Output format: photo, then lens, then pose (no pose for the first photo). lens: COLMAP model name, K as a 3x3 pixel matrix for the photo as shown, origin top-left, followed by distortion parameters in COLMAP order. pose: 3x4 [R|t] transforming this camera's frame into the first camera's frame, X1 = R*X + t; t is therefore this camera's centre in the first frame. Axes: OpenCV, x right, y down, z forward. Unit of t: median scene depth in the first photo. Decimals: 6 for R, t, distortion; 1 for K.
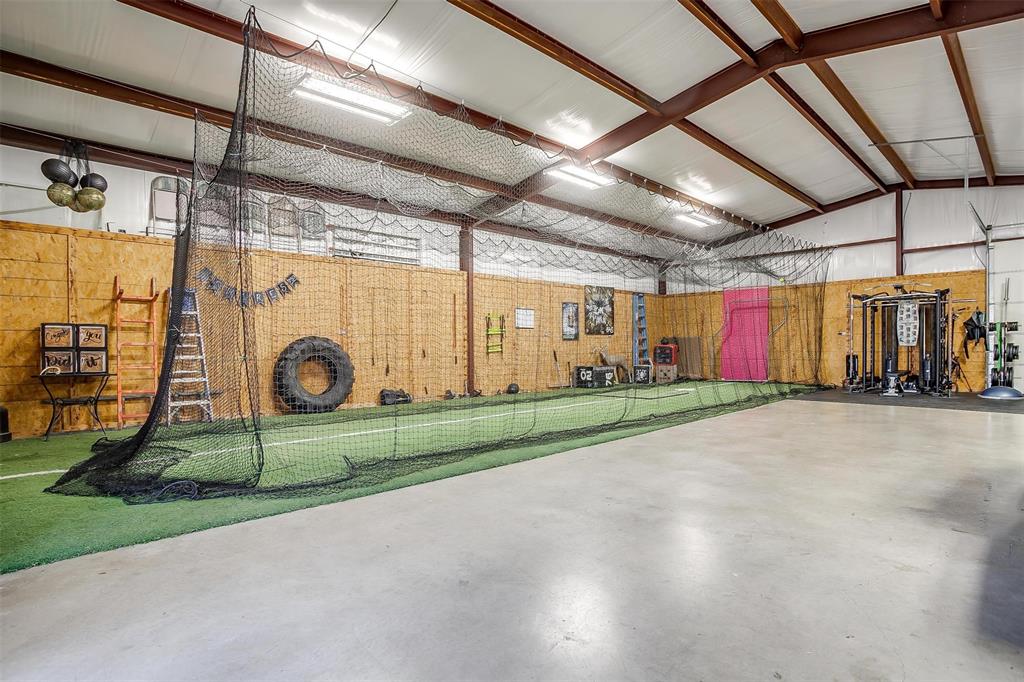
lens RADIAL K [[529.6, 0, 518.2], [0, 529.6, 346.1], [0, 0, 1]] dist [-0.000948, 0.000005]
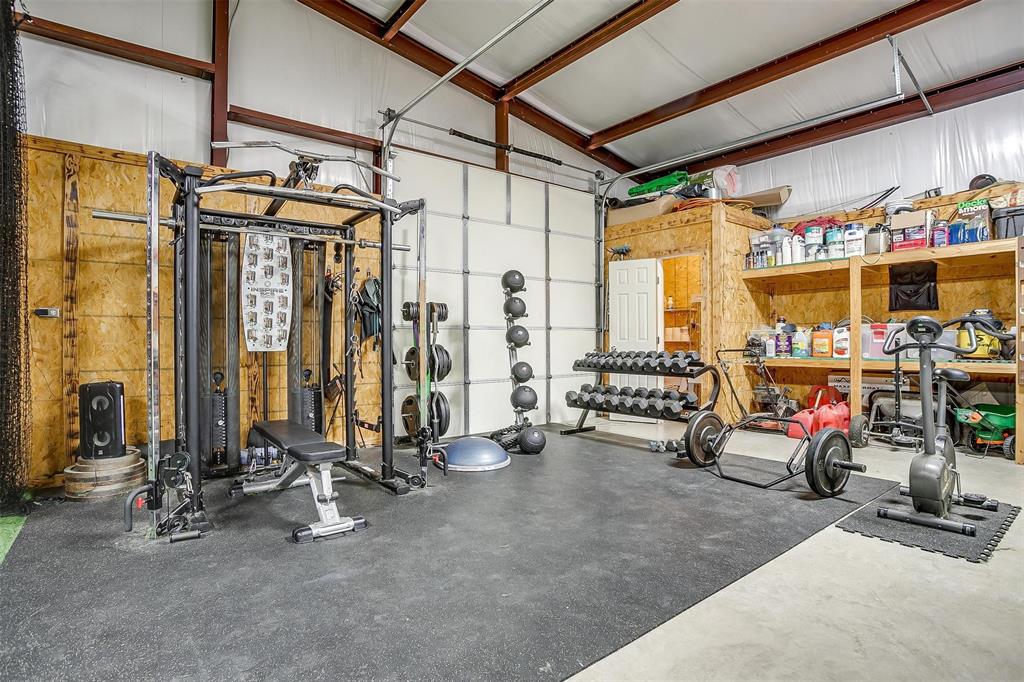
lens RADIAL K [[529.6, 0, 520.7], [0, 529.6, 342.3], [0, 0, 1]] dist [-0.000948, 0.000005]
pose [[0.116065, 0.011561, 0.993174, 0.390270], [0.005462, 0.999910, -0.012278, -0.001569], [-0.993227, 0.006849, 0.115992, 0.780897]]
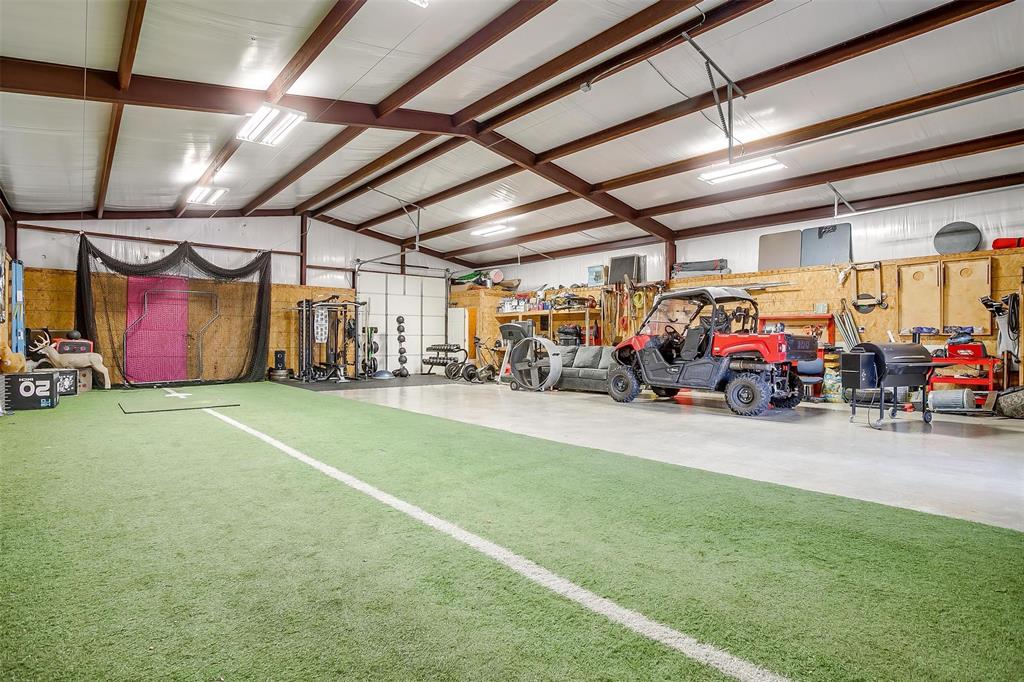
lens RADIAL K [[529.6, 0, 509.4], [0, 529.6, 337.6], [0, 0, 1]] dist [-0.000948, 0.000005]
pose [[0.093640, 0.014960, 0.995494, -0.473456], [-0.002058, 0.999888, -0.014832, 0.004796], [-0.995604, -0.000660, 0.093660, 0.436186]]
